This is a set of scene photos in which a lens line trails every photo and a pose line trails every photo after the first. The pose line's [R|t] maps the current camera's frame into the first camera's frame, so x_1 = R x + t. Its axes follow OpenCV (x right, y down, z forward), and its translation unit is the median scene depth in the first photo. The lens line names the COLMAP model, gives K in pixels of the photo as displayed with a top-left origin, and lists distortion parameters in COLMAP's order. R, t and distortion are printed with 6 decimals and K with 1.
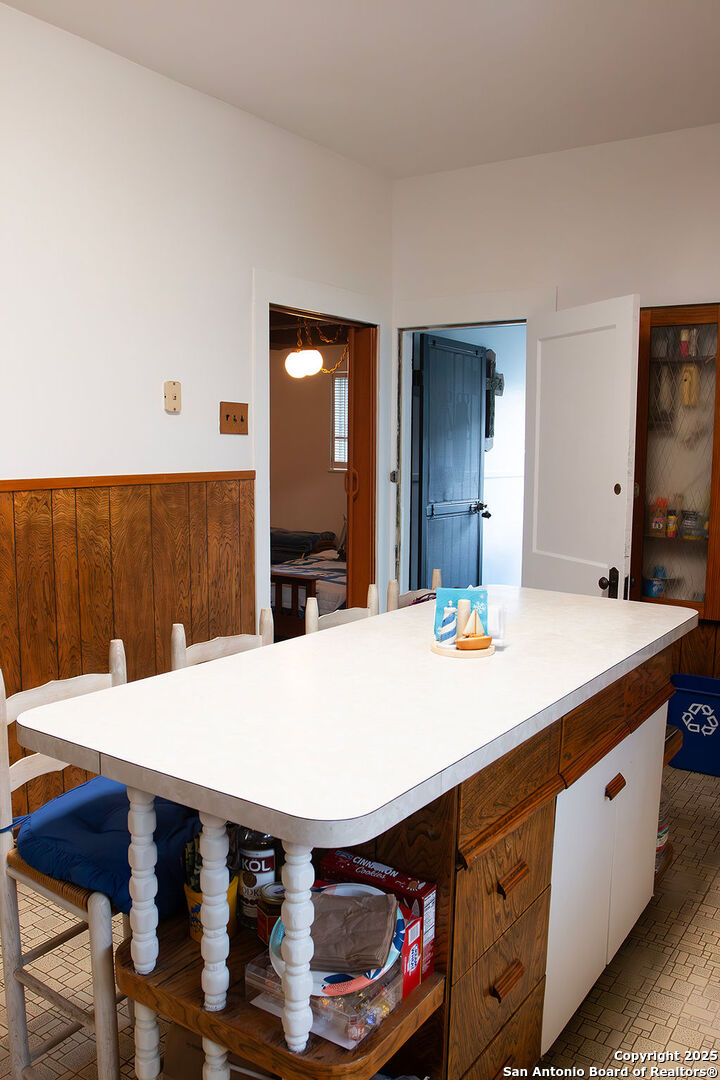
lens RADIAL K [[868.8, 0, 360.0], [0, 868.8, 540.0], [0, 0, 1]] dist [-0.095108, 0.062190]
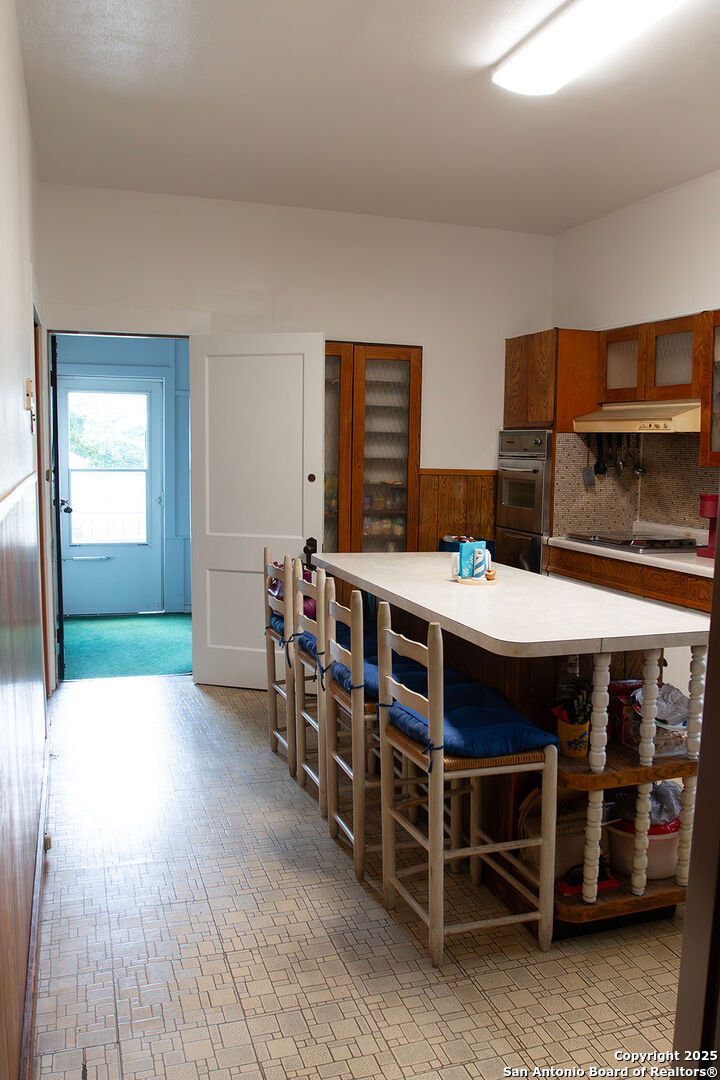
lens RADIAL K [[868.8, 0, 360.0], [0, 868.8, 540.0], [0, 0, 1]] dist [-0.095108, 0.062190]
pose [[0.601063, -0.085200, 0.794648, -0.652160], [0.078410, 0.995791, 0.047457, -0.019811], [-0.795346, 0.033783, 0.605213, 0.124350]]
